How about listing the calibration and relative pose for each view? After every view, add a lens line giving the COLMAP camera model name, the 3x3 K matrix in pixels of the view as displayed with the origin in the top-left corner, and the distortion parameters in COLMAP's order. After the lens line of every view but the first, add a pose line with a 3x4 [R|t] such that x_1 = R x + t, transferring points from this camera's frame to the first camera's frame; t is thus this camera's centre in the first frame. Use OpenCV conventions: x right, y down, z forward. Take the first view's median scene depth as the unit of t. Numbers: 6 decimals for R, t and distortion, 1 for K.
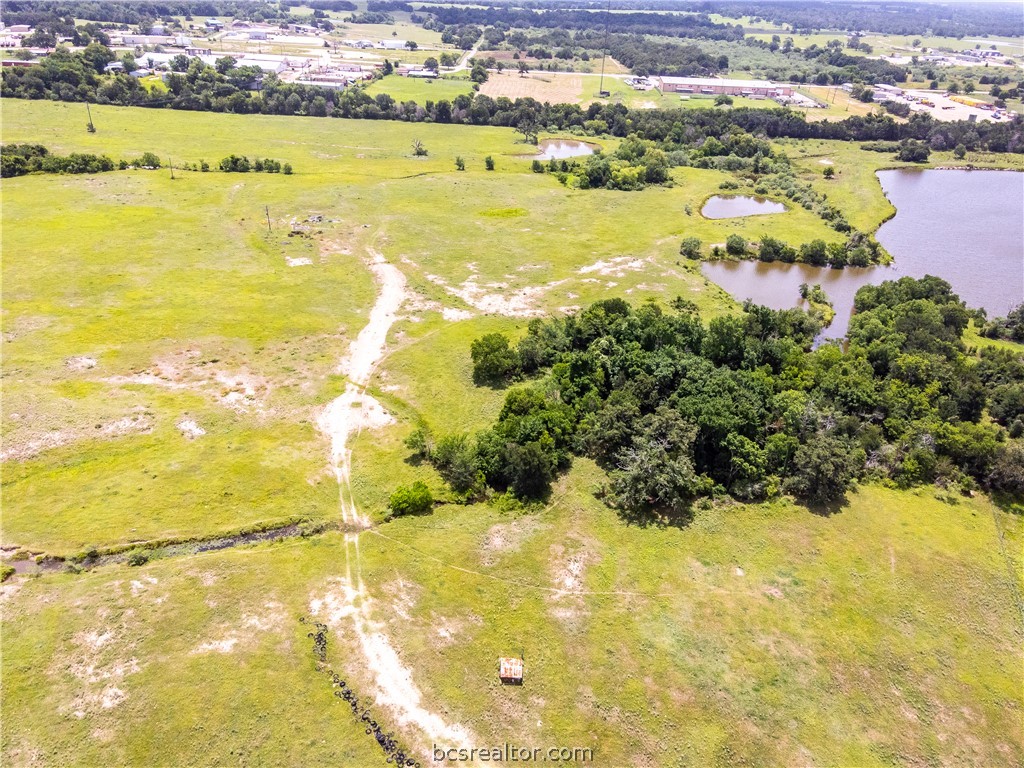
lens RADIAL K [[756.4, 0, 512.0], [0, 756.4, 384.0], [0, 0, 1]] dist [0.005210, 0.071397]
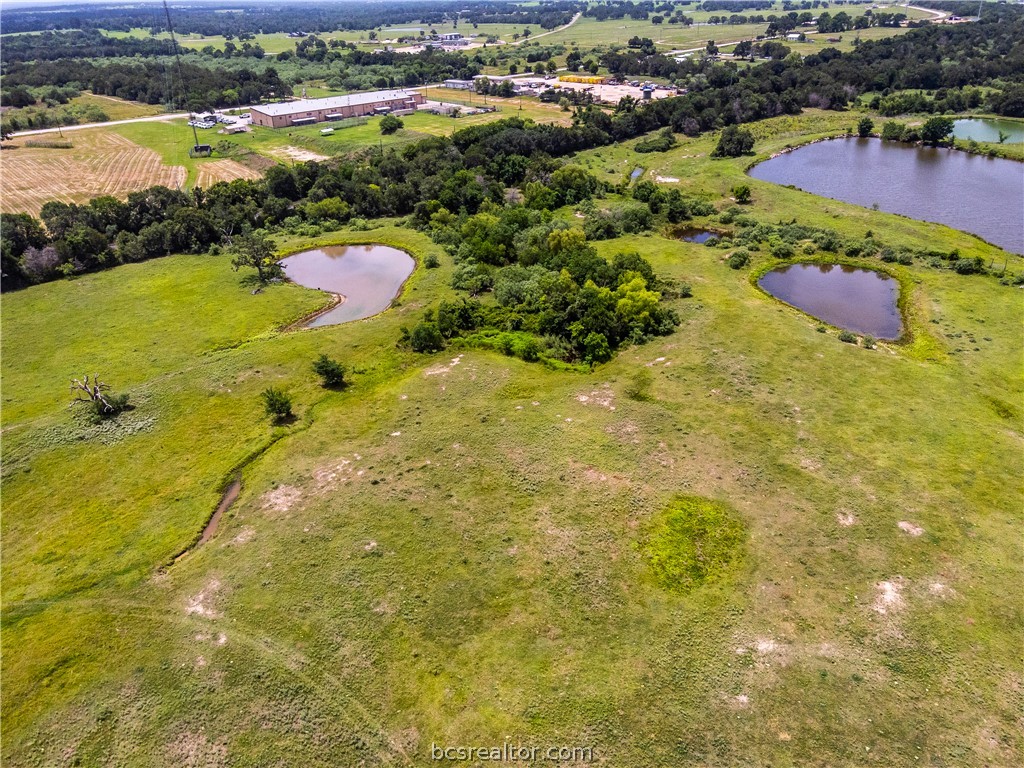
lens RADIAL K [[756.4, 0, 512.0], [0, 756.4, 384.0], [0, 0, 1]] dist [0.005210, 0.071397]
pose [[0.716072, -0.382424, 0.583946, -0.368350], [0.389524, 0.913121, 0.120340, -0.565085], [-0.579234, 0.141289, 0.802823, 1.194558]]
